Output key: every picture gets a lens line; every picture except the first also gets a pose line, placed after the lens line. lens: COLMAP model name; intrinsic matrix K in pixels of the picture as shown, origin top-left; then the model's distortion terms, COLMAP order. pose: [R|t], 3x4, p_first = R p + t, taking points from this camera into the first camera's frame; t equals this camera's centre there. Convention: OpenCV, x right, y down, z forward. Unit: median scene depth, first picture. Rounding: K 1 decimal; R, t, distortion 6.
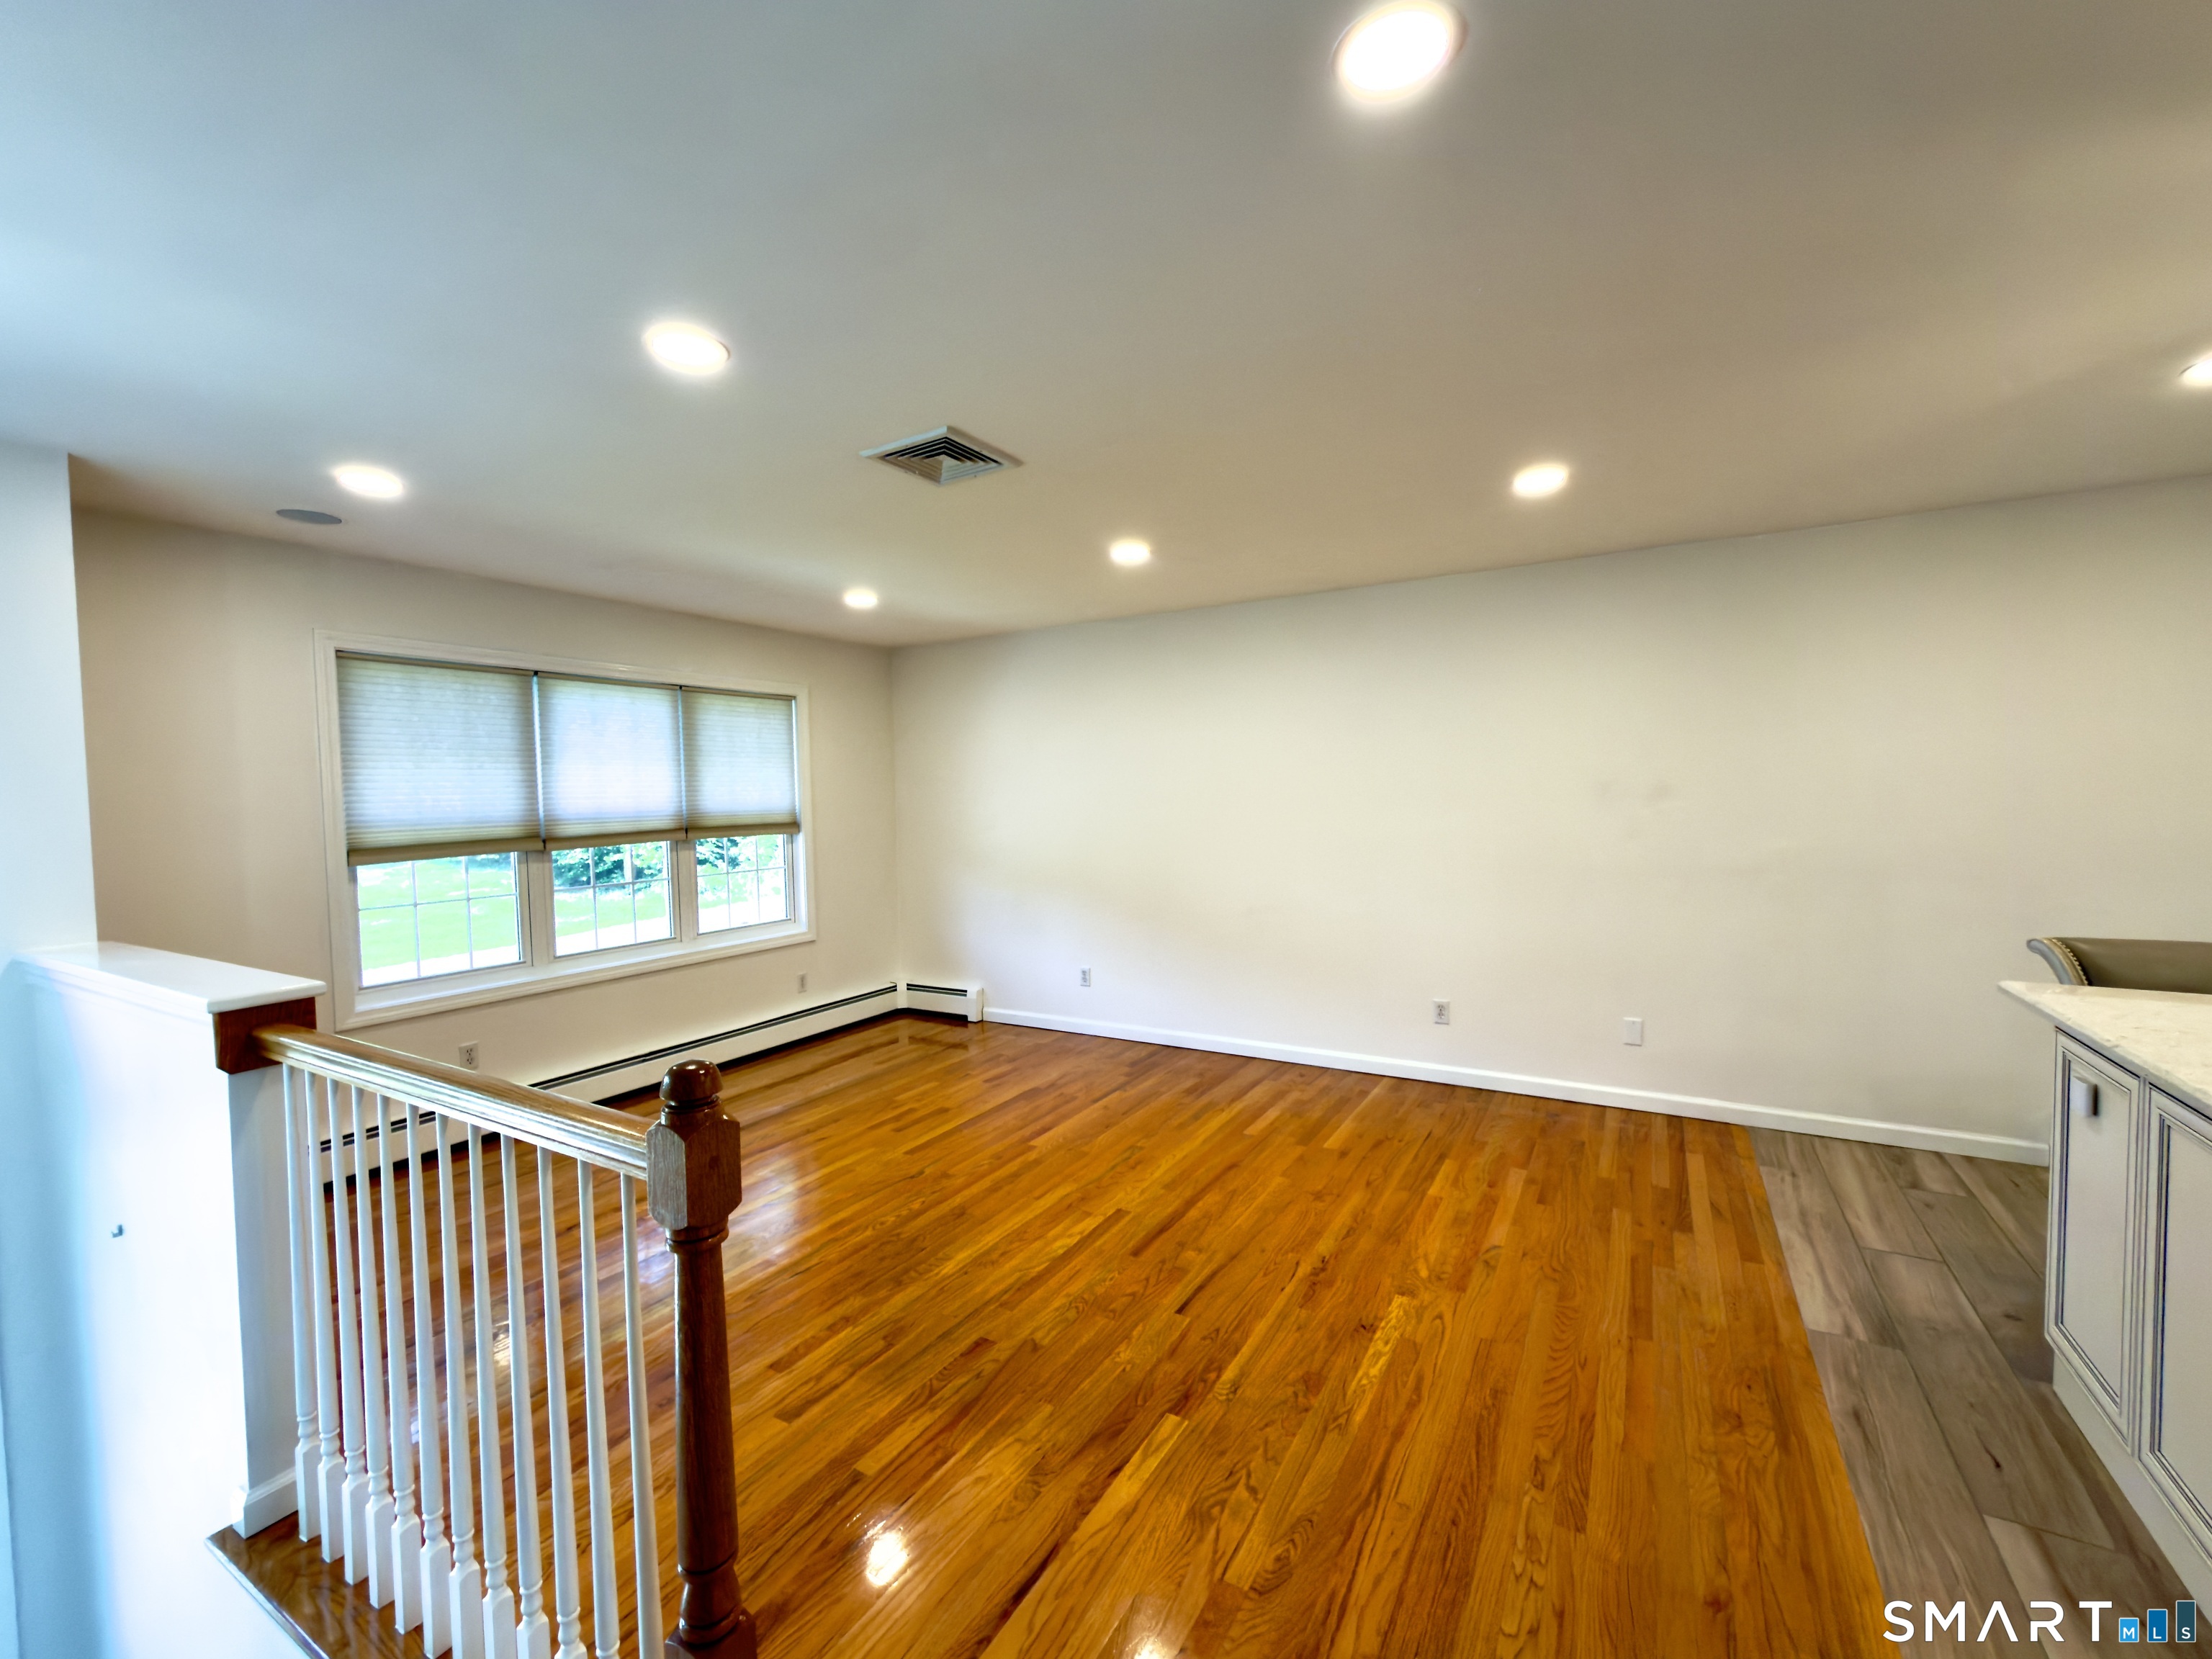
lens RADIAL K [[910.7, 0, 1109.3], [0, 910.7, 828.4], [0, 0, 1]] dist [0.000427, 0.000013]
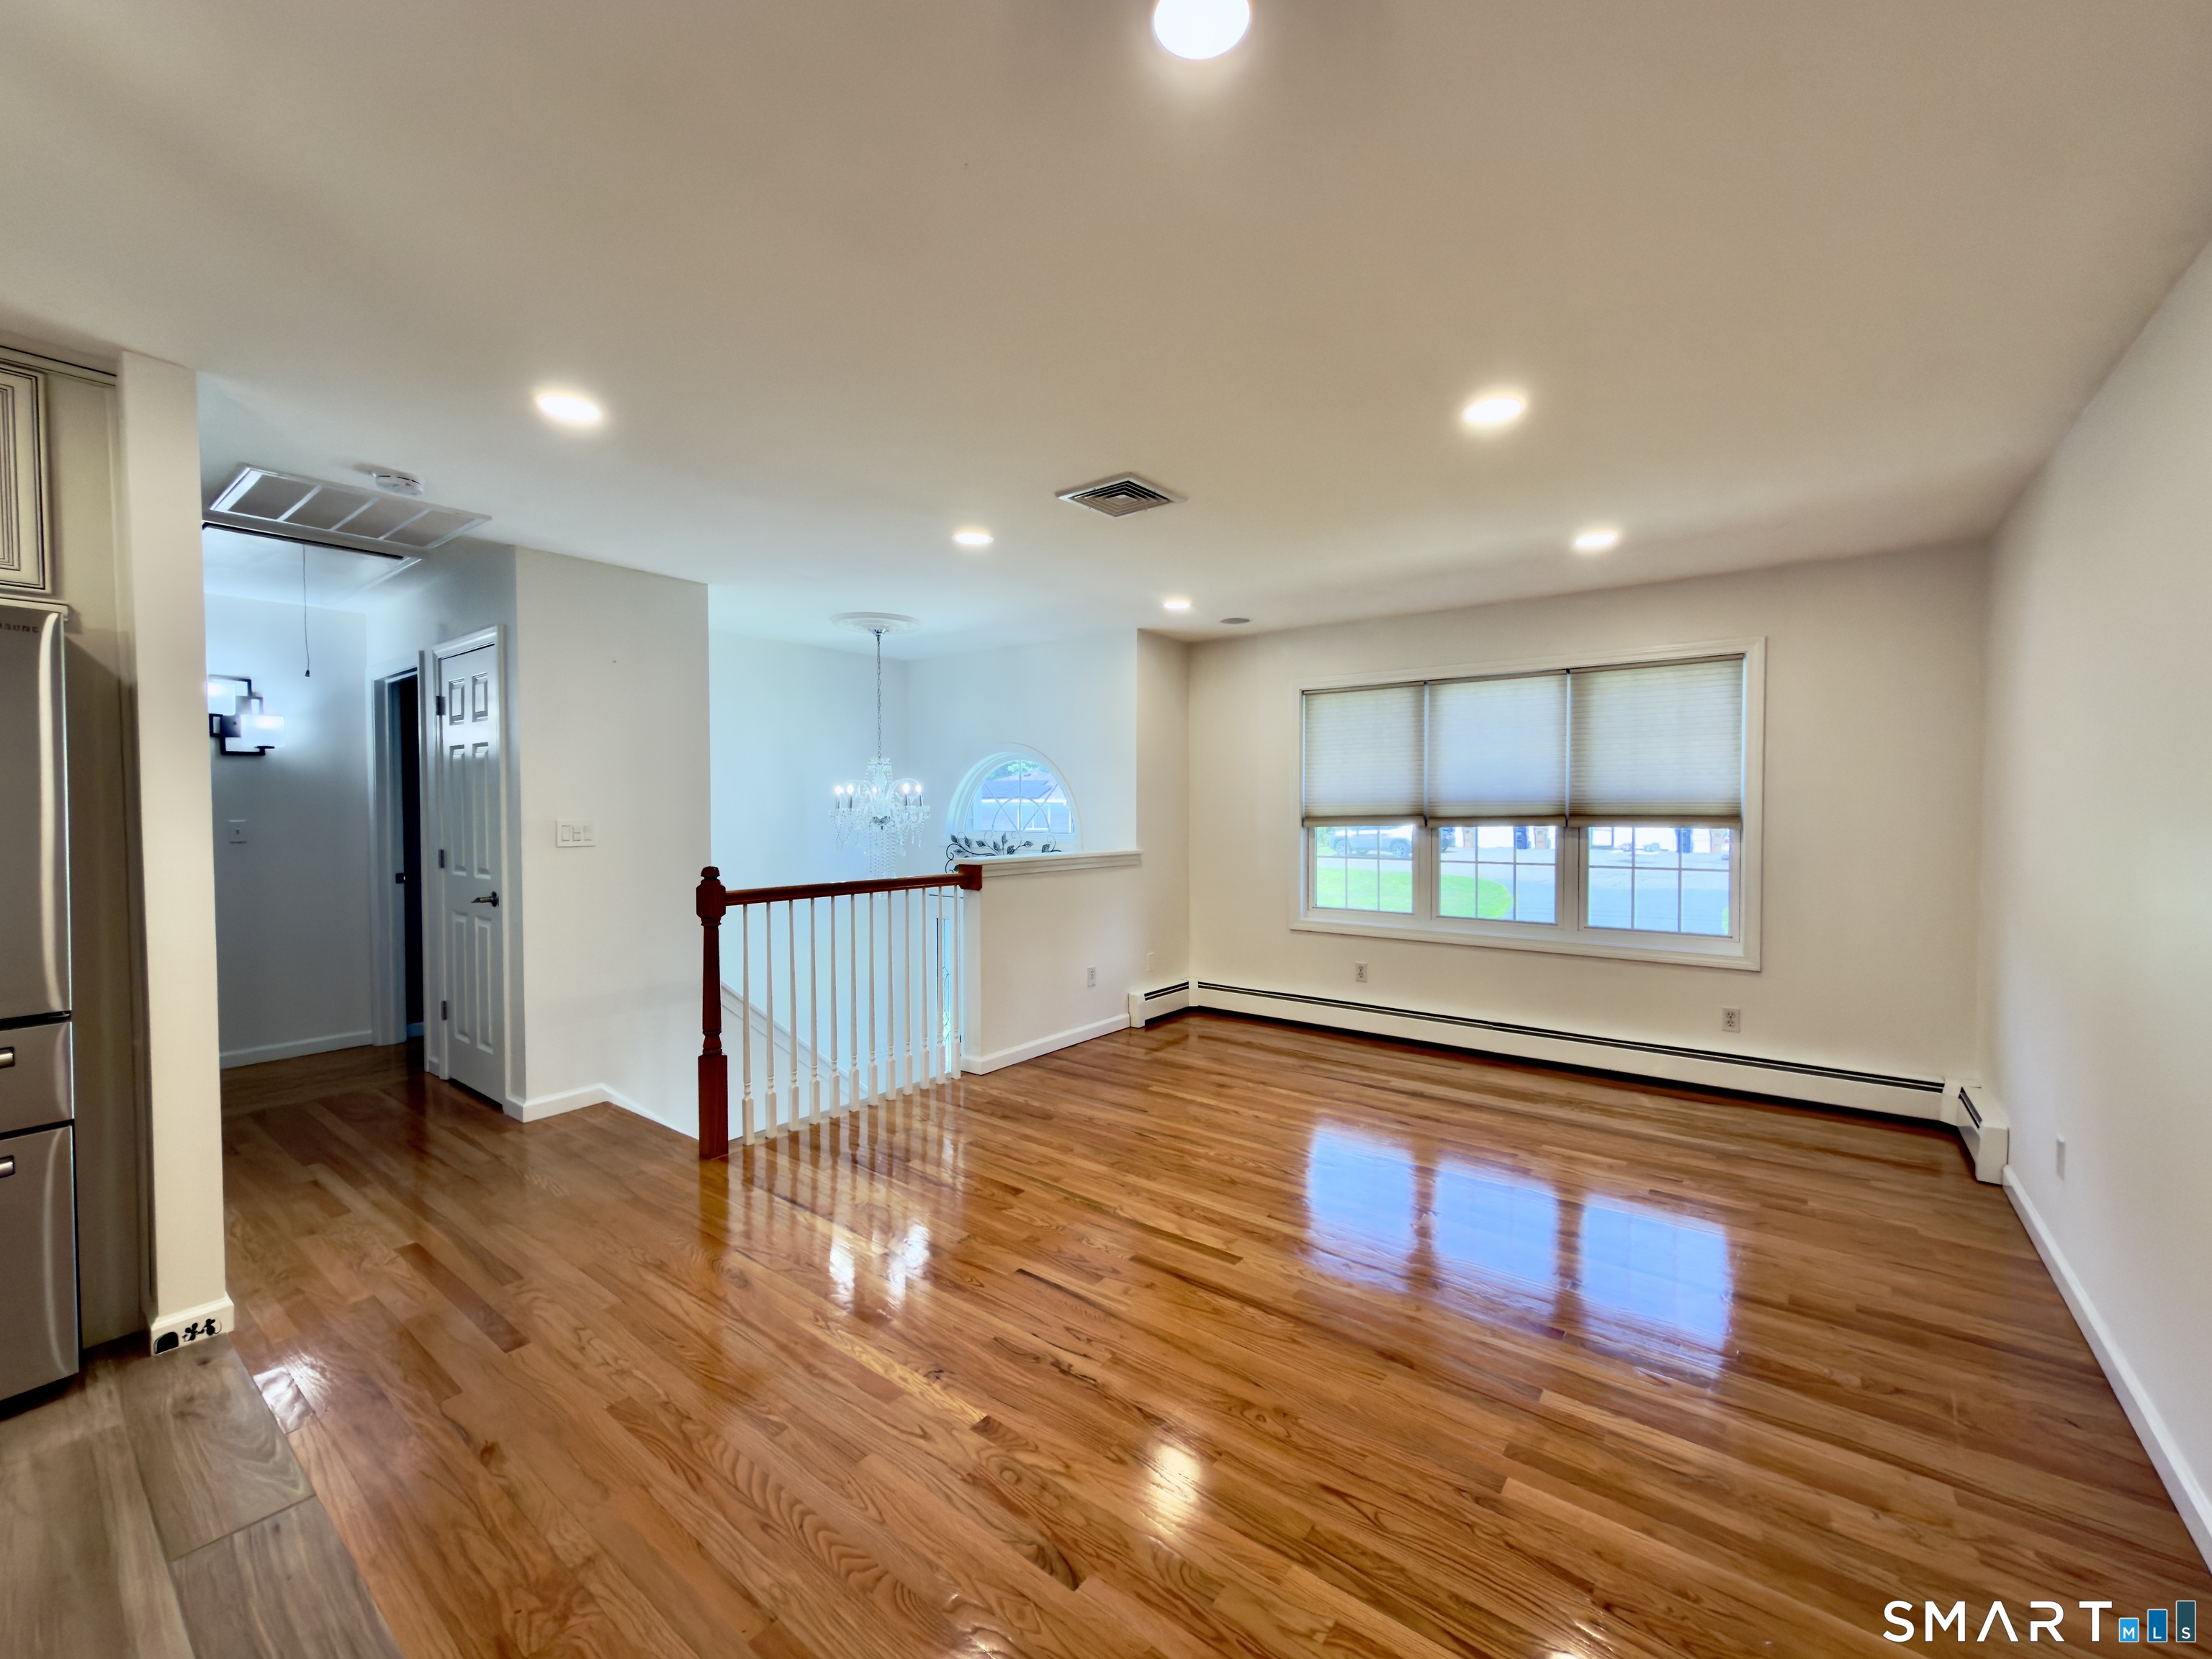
lens RADIAL K [[910.7, 0, 1106.3], [0, 910.7, 828.6], [0, 0, 1]] dist [0.000427, 0.000013]
pose [[-0.125348, 0.046527, -0.991021, 0.672603], [-0.036138, 0.998023, 0.051427, -0.020476], [0.991454, 0.042260, -0.123419, 0.753047]]
